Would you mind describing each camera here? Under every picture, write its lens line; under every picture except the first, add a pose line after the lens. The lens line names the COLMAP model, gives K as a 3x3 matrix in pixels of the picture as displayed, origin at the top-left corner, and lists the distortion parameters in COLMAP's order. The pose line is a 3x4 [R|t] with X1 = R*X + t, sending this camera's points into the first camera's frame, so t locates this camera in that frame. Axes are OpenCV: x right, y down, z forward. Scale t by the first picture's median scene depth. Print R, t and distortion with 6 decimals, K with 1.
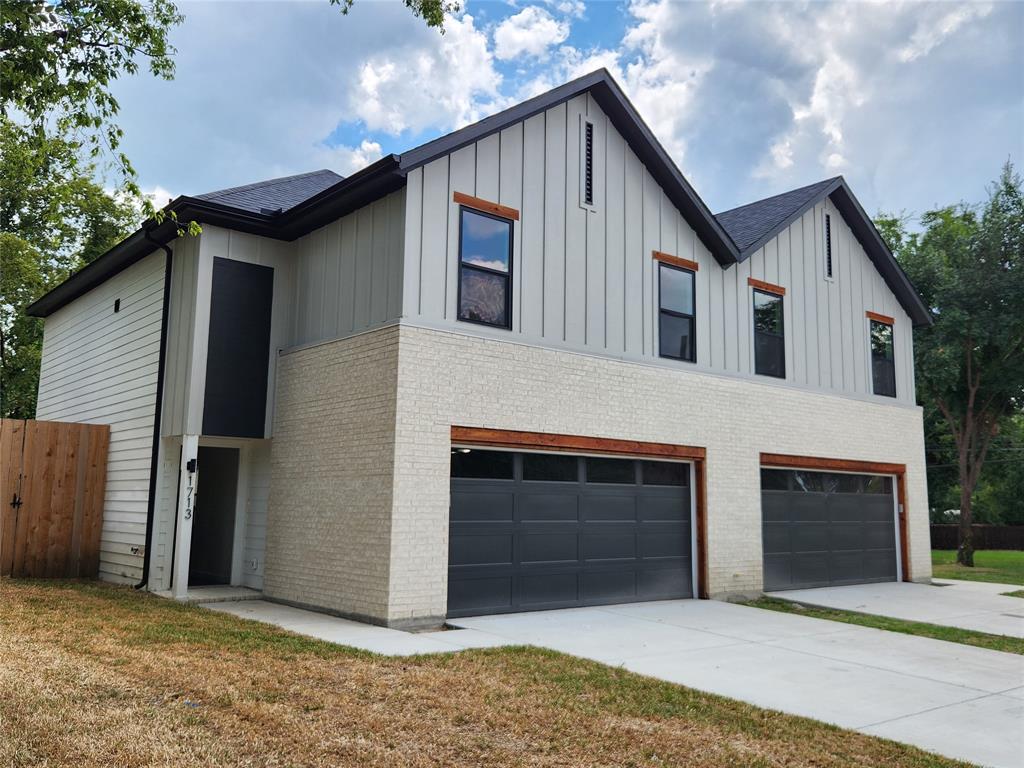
lens RADIAL K [[782.0, 0, 512.0], [0, 782.0, 384.0], [0, 0, 1]] dist [0.082329, -0.075341]
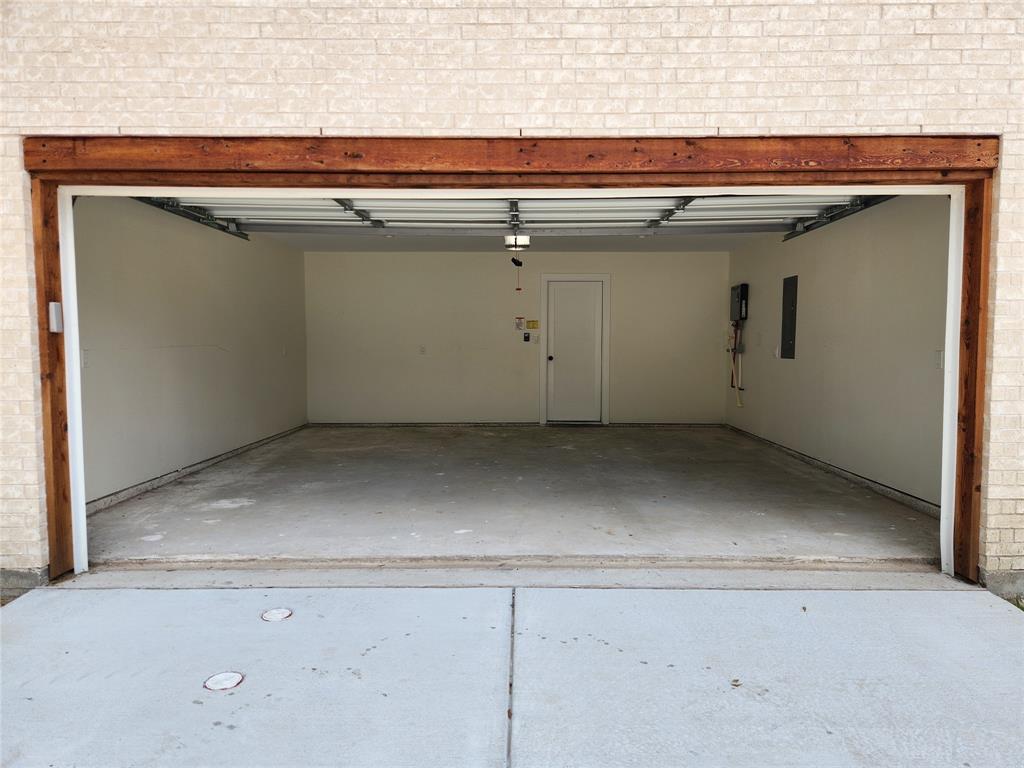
lens RADIAL K [[782.0, 0, 512.0], [0, 782.0, 384.0], [0, 0, 1]] dist [0.082329, -0.075341]
pose [[0.790622, 0.019892, -0.611981, 0.293850], [0.107210, 0.979535, 0.170345, 0.104581], [0.602845, -0.200289, 0.772309, 0.617540]]
